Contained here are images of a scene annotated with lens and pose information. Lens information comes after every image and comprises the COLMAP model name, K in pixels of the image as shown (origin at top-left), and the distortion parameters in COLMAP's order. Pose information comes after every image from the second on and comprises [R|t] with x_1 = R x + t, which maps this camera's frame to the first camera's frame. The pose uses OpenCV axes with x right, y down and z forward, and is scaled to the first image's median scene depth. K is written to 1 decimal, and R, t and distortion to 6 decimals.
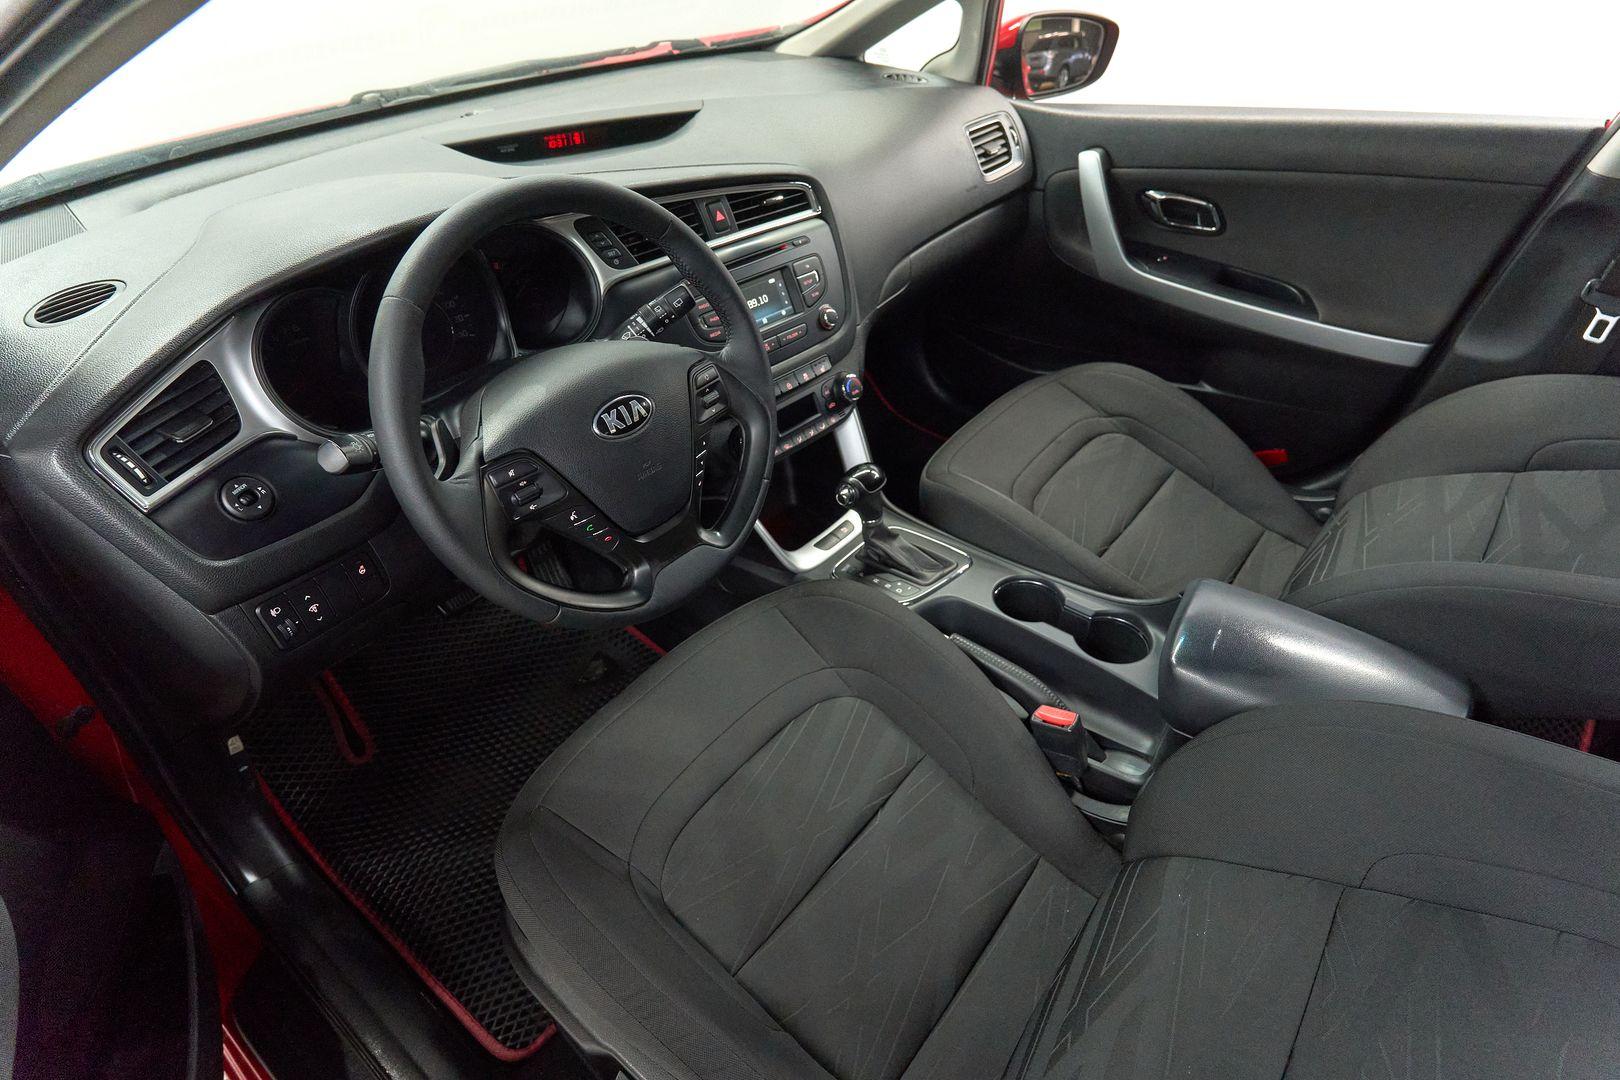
lens RADIAL K [[866.7, 0, 811.3], [0, 866.7, 530.4], [0, 0, 1]] dist [0.005893, 0.002739]
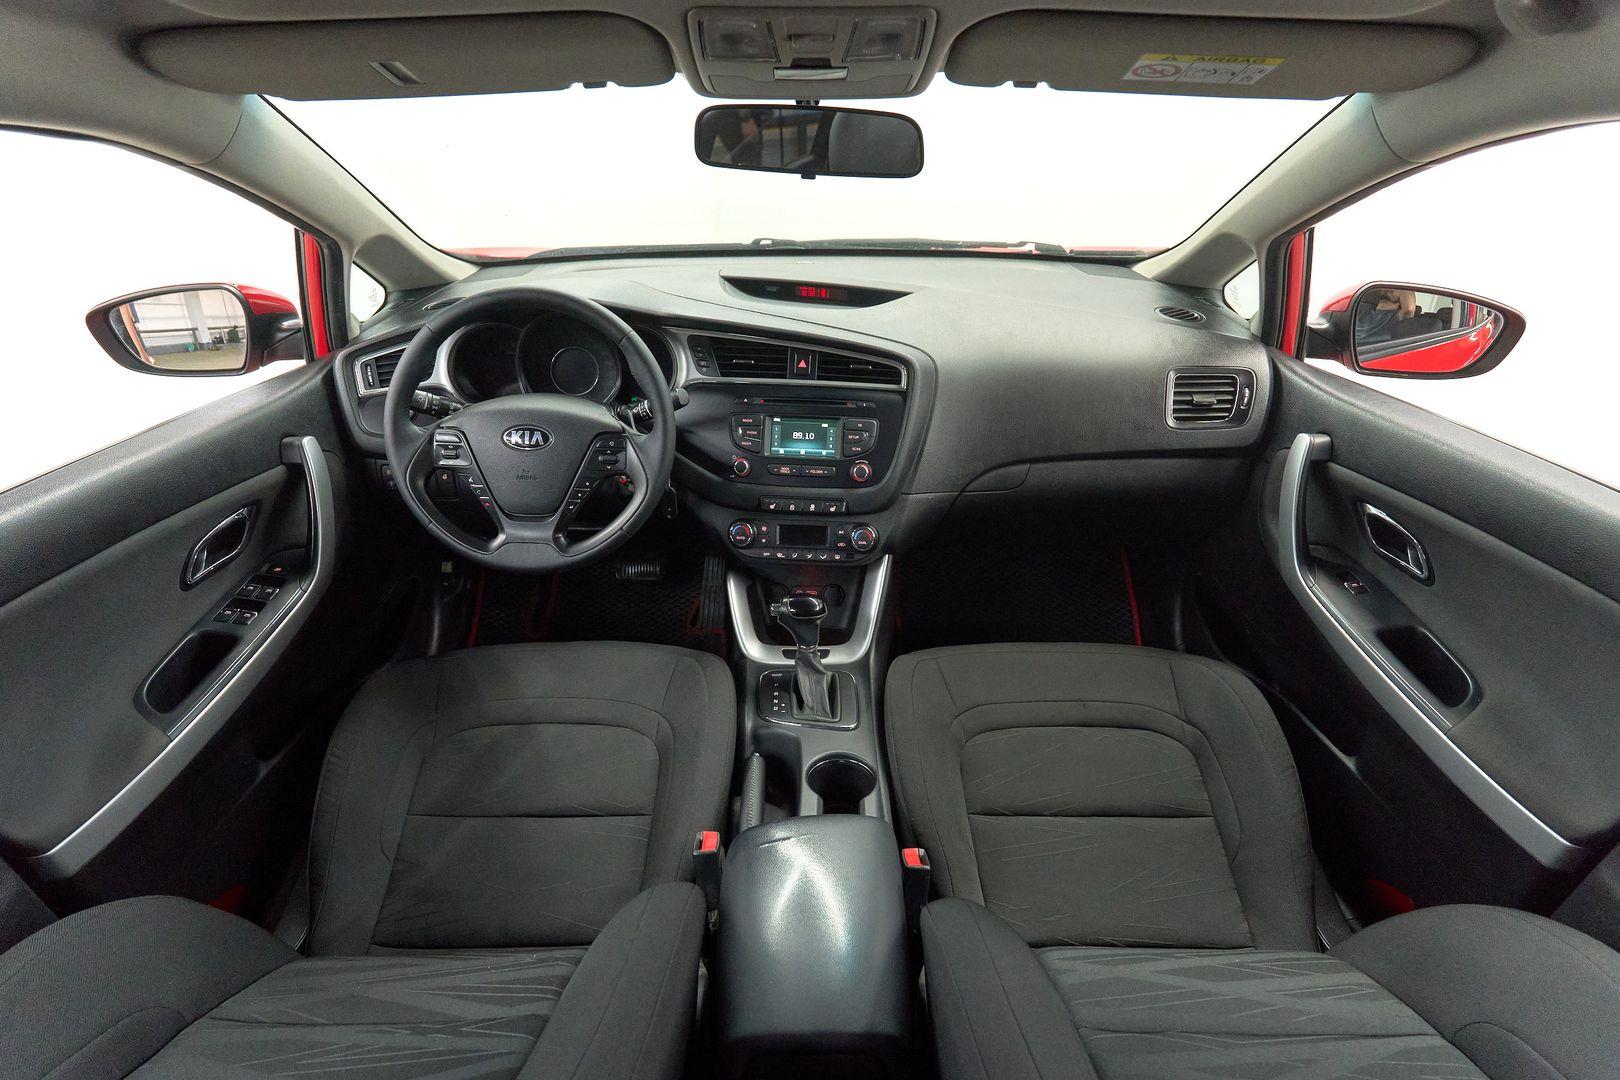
lens RADIAL K [[866.7, 0, 800.4], [0, 866.7, 543.7], [0, 0, 1]] dist [0.005893, 0.002739]
pose [[0.631790, 0.387639, -0.671250, 0.645225], [-0.485824, 0.872804, 0.046770, -0.148832], [0.604000, 0.296561, 0.739754, 0.113623]]
